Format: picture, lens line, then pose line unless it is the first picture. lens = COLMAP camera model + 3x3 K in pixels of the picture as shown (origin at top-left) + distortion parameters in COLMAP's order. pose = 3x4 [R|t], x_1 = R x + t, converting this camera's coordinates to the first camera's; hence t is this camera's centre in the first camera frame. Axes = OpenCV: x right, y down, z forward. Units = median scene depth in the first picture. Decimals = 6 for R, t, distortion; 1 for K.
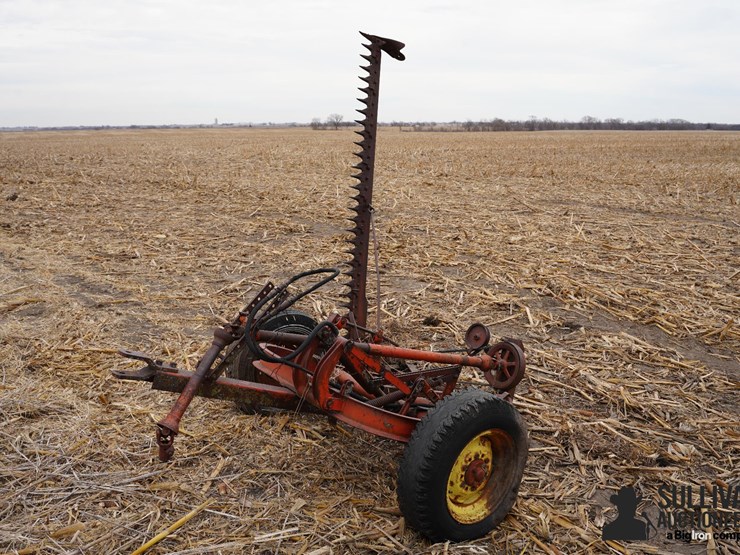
lens RADIAL K [[668.1, 0, 369.0], [0, 668.1, 280.2], [0, 0, 1]] dist [-0.101201, 0.073332]
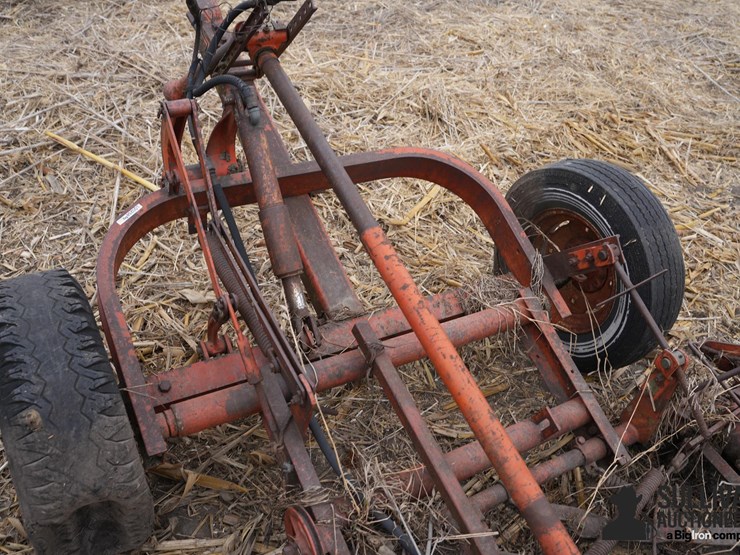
lens RADIAL K [[668.1, 0, 370.0], [0, 668.1, 273.8], [0, 0, 1]] dist [-0.101201, 0.073332]
pose [[-0.126791, 0.581467, -0.803629, 0.412273], [-0.337822, 0.736422, 0.586139, -0.159763], [0.932631, 0.345801, 0.103061, 1.008003]]
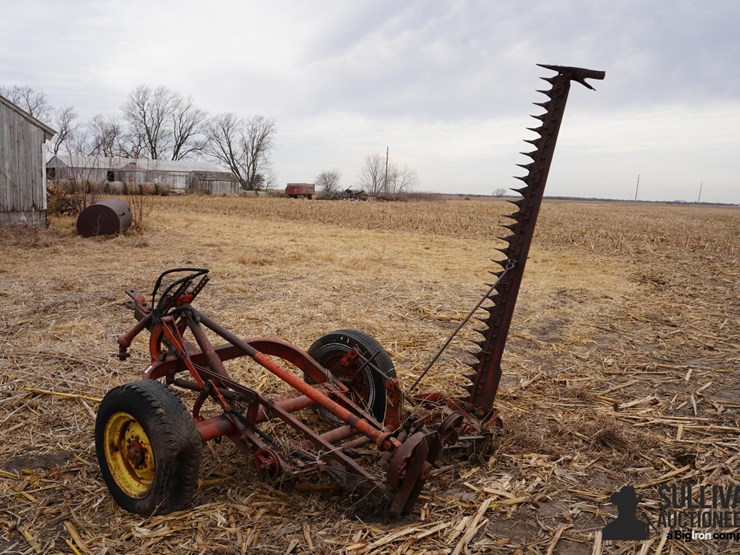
lens RADIAL K [[668.1, 0, 368.4], [0, 668.1, 276.0], [0, 0, 1]] dist [-0.101201, 0.073332]
pose [[0.271977, 0.130520, -0.953411, 1.146107], [-0.247405, 0.966940, 0.061795, -0.148540], [0.929957, 0.219072, 0.295277, 0.854908]]
